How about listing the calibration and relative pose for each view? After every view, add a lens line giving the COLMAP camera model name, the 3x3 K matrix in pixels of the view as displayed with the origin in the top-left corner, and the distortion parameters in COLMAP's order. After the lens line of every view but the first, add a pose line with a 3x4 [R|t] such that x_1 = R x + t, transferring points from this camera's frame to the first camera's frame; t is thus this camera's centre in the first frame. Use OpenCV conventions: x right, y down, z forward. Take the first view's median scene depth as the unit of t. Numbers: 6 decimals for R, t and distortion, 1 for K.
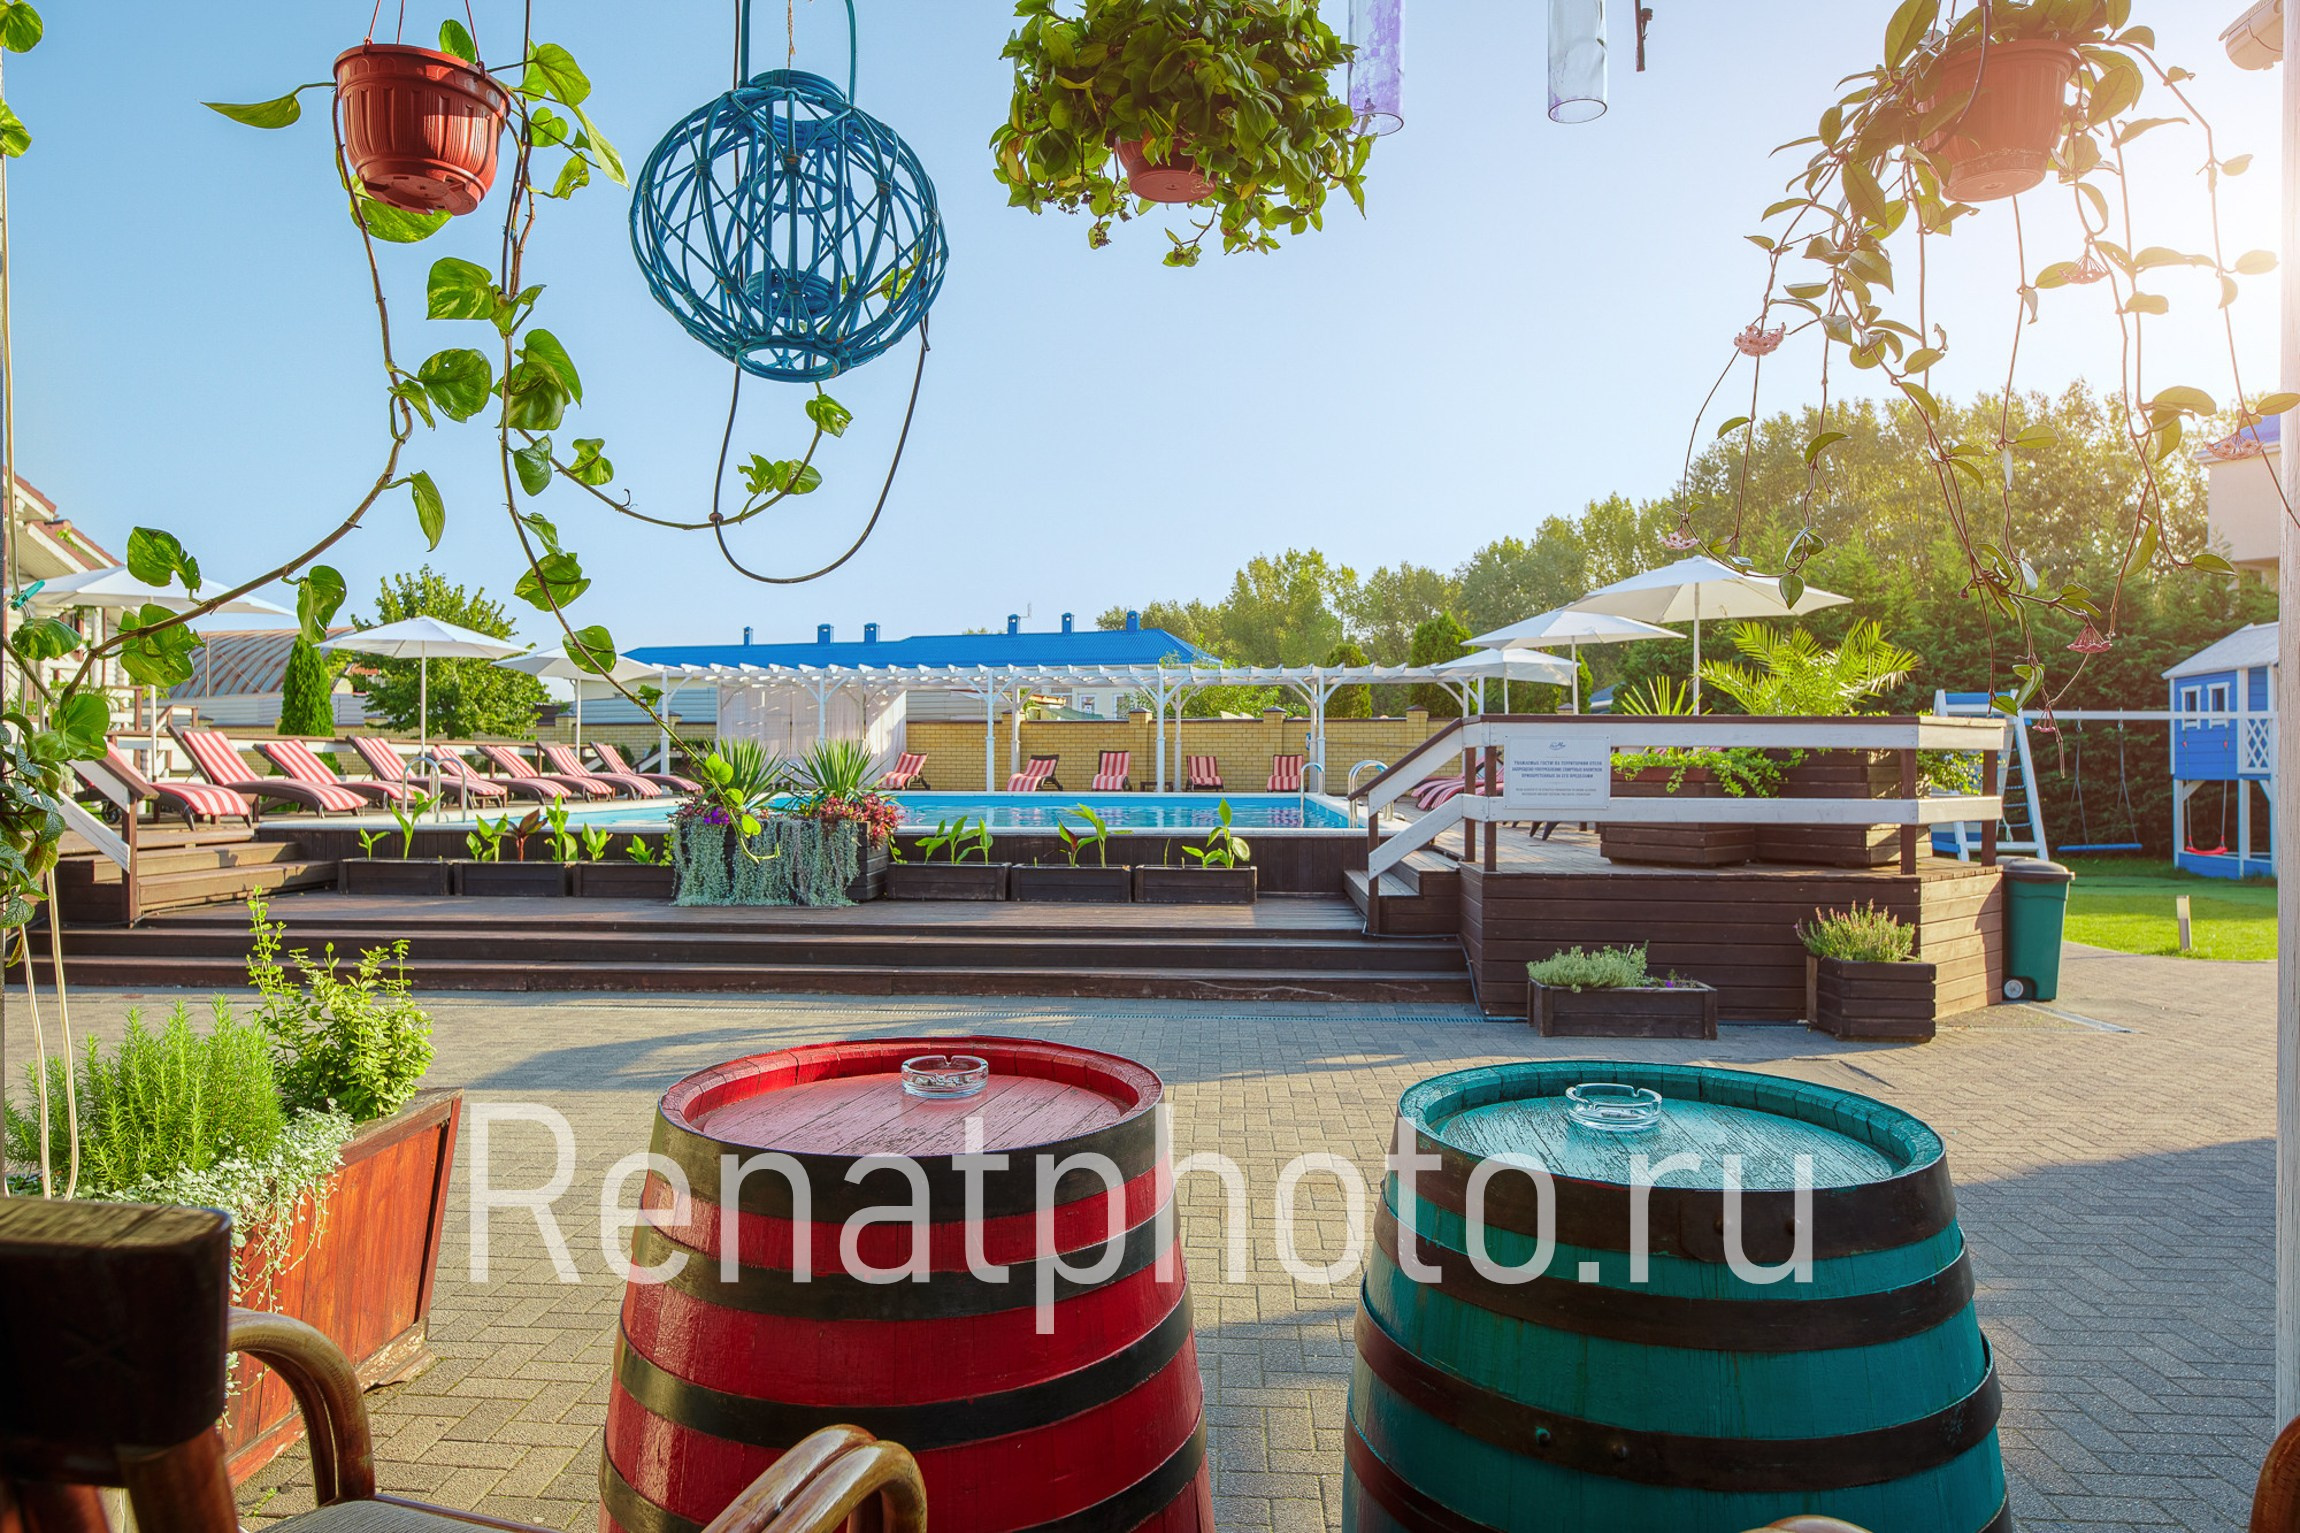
lens RADIAL K [[1498.4, 0, 1142.2], [0, 1498.4, 764.0], [0, 0, 1]] dist [0.000497, -0.001260]
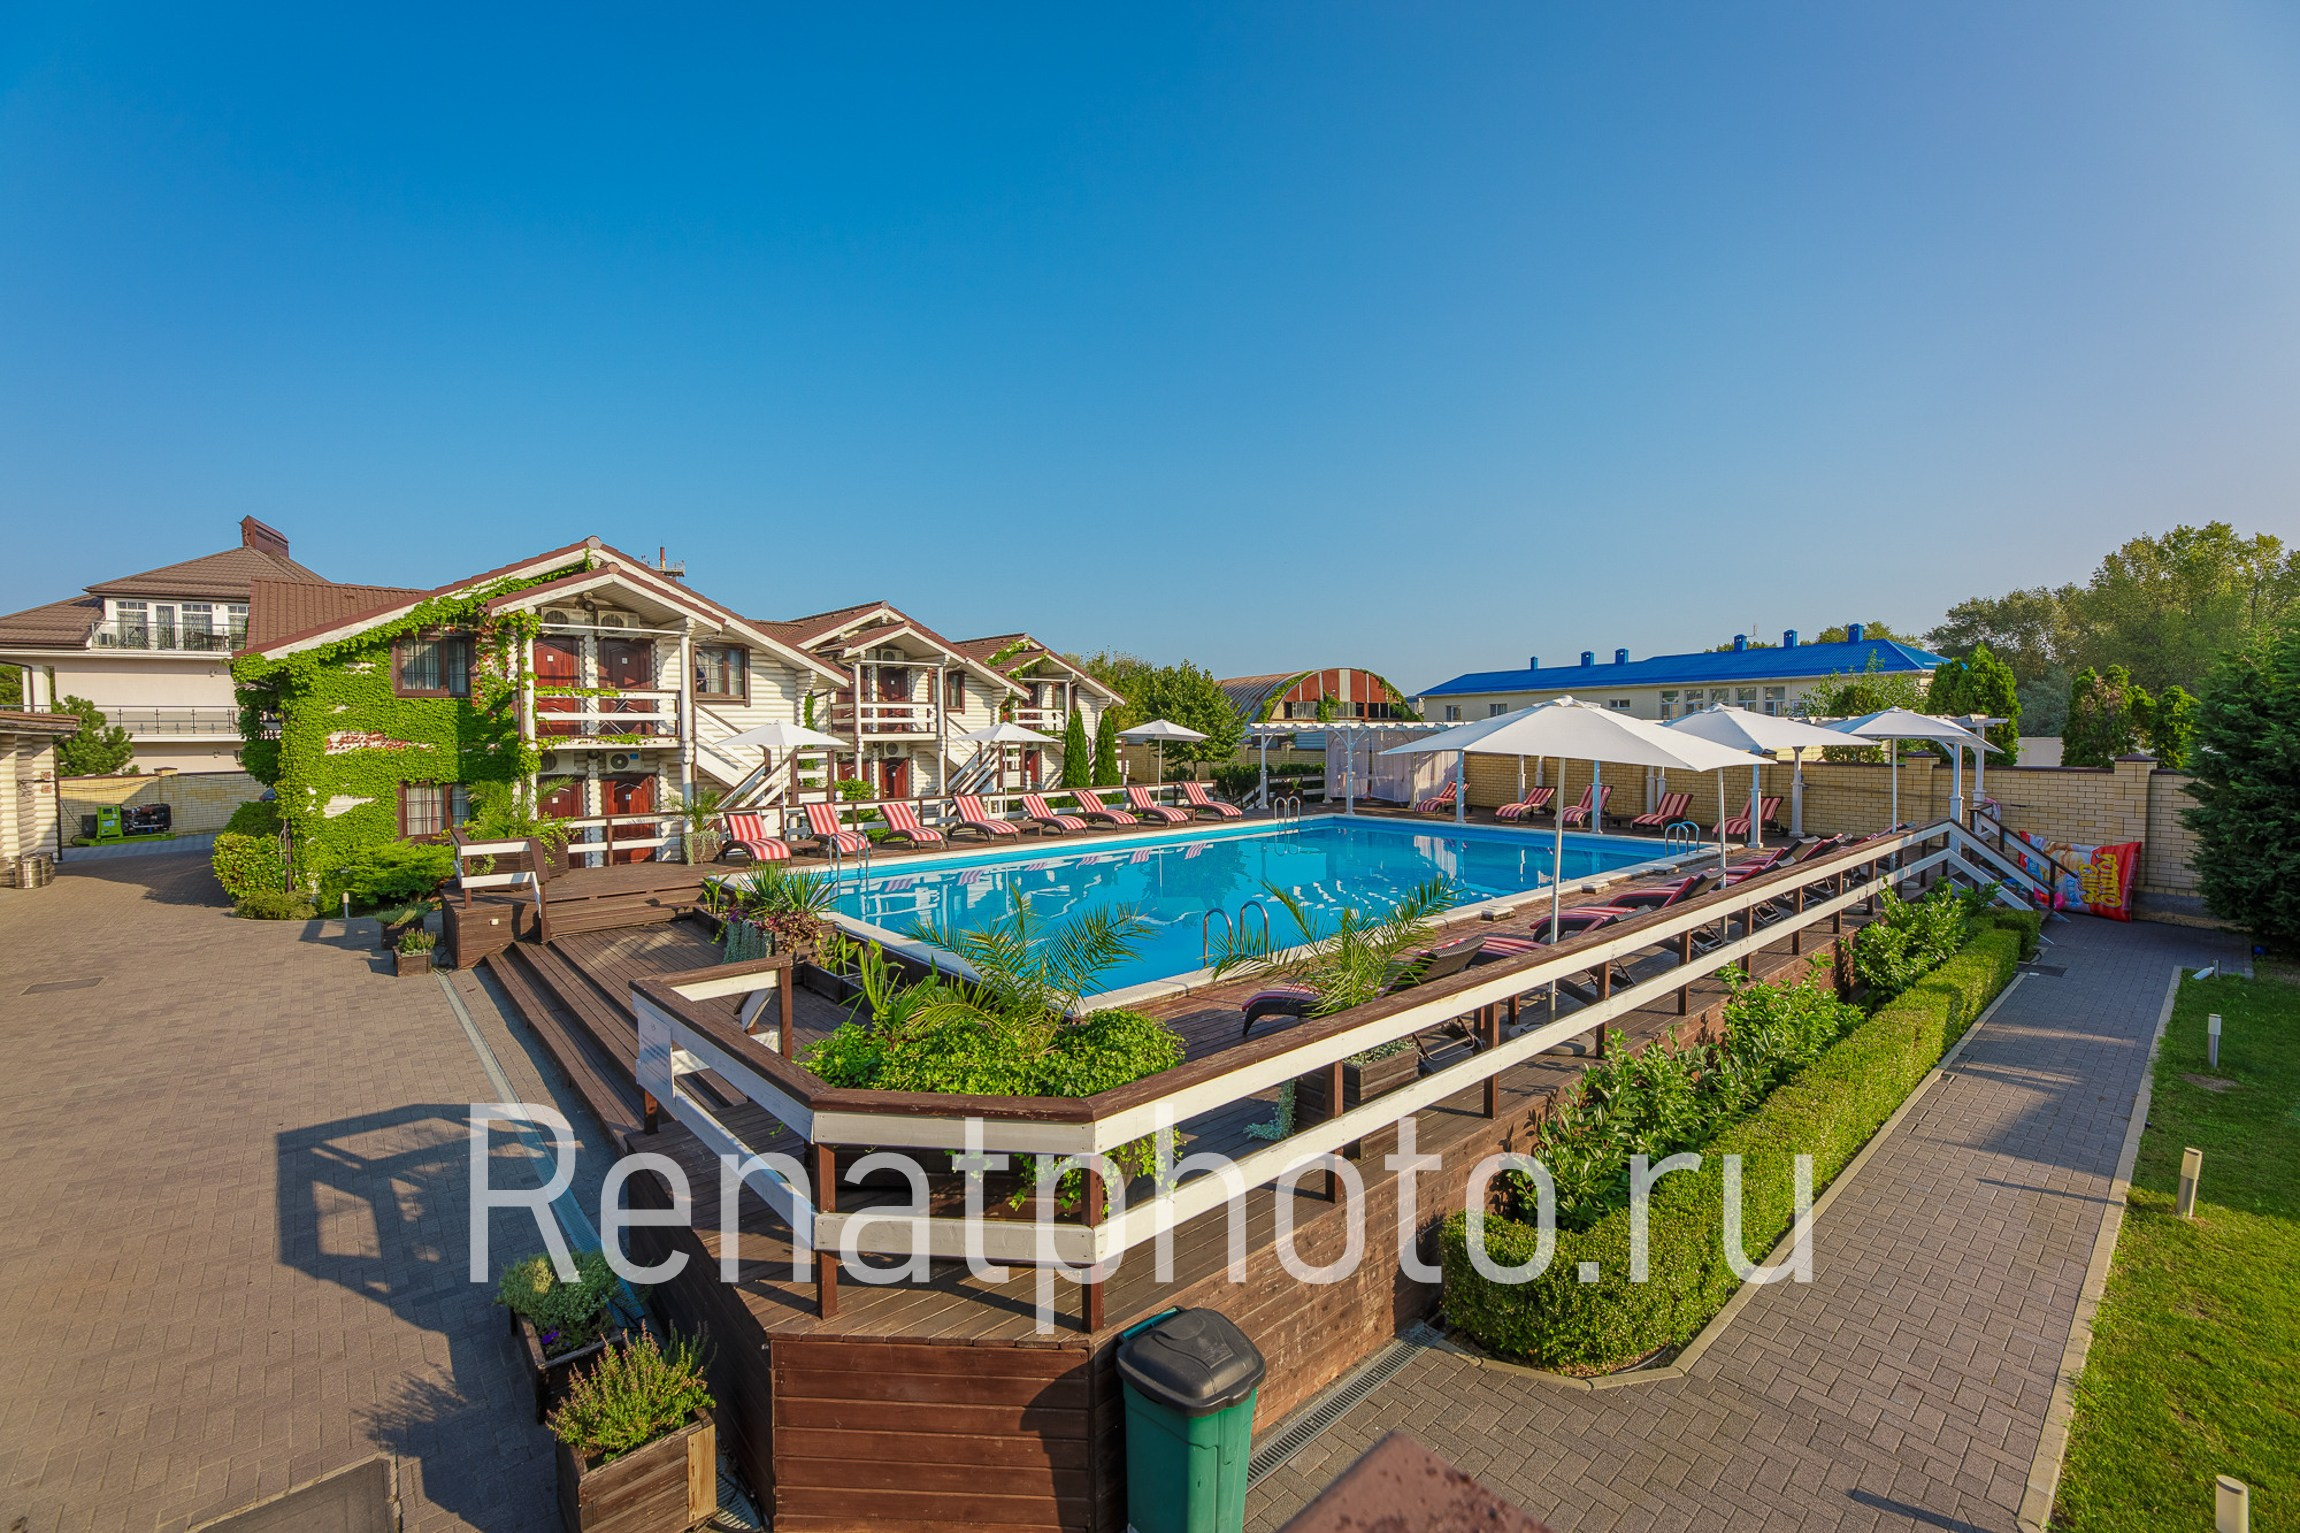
lens RADIAL K [[948.7, 0, 1147.0], [0, 948.7, 767.1], [0, 0, 1]] dist [0.000378, -0.000067]
pose [[0.699906, 0.021376, -0.713915, 0.655941], [0.010322, 0.999145, 0.040037, -0.141016], [0.714160, -0.035391, 0.699087, 0.562366]]
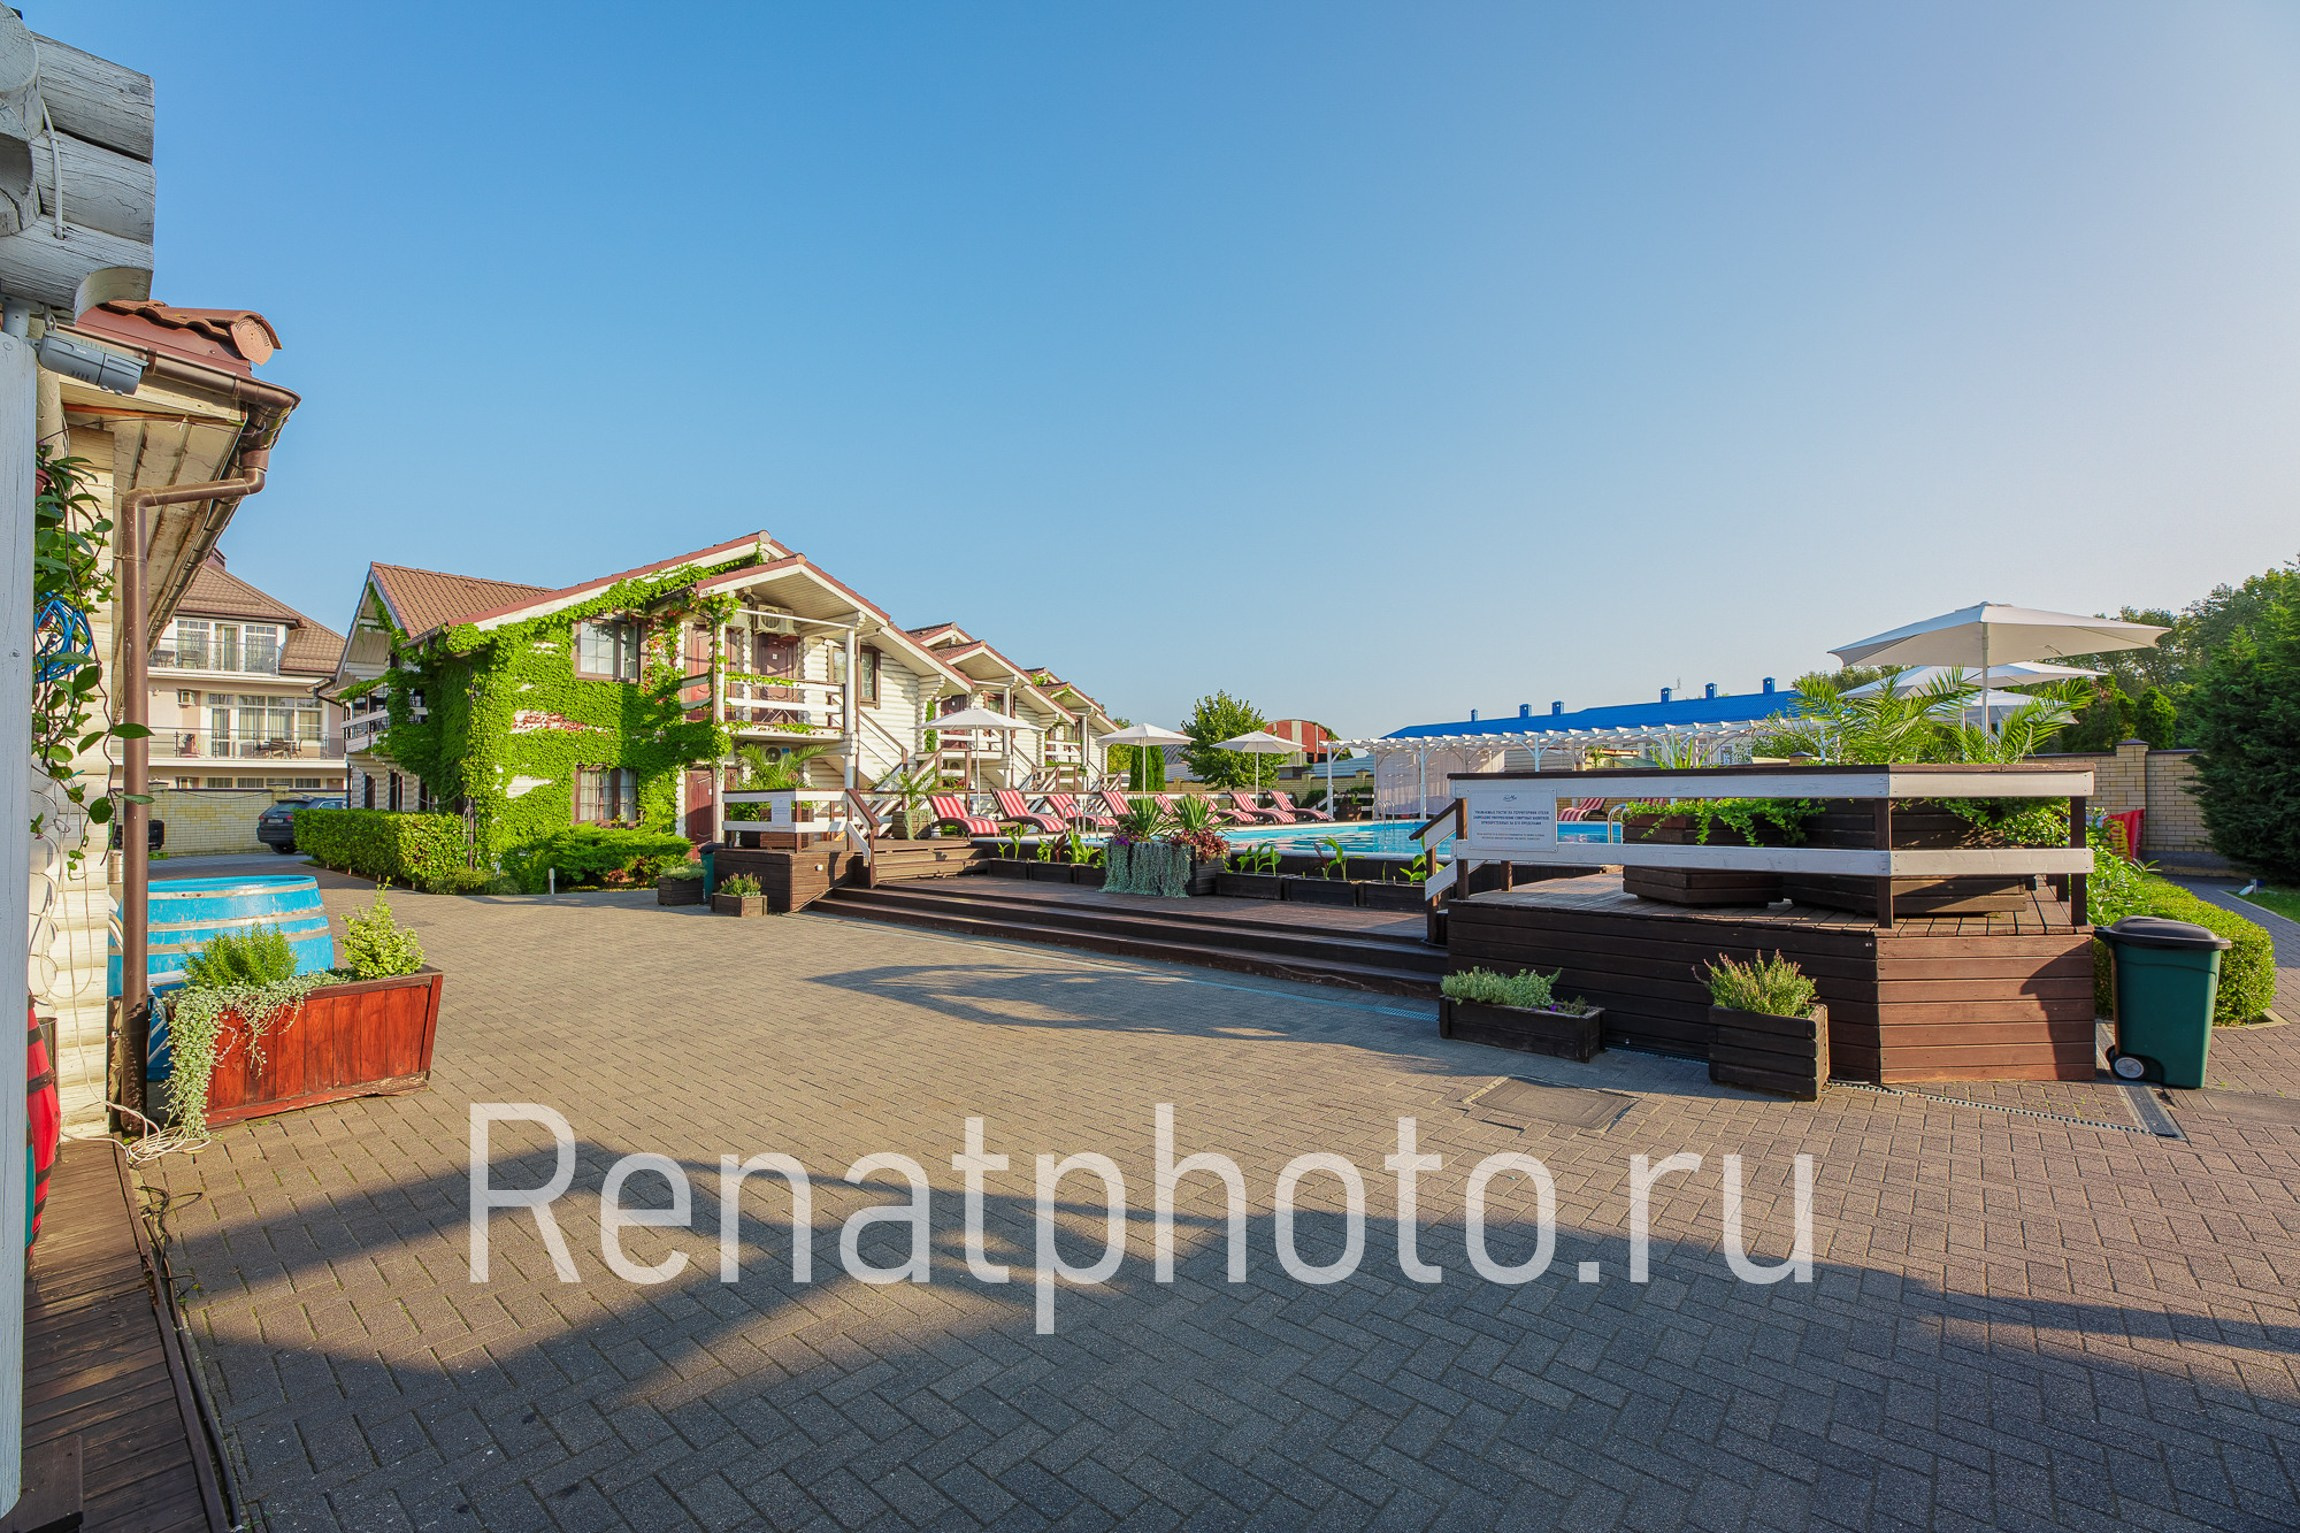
lens RADIAL K [[952.0, 0, 1143.9], [0, 952.0, 775.1], [0, 0, 1]] dist [-0.000295, 0.000287]
pose [[0.787712, -0.022700, -0.615625, 0.359544], [0.008288, 0.999621, -0.026254, -0.008981], [0.615988, 0.015578, 0.787601, 0.151179]]
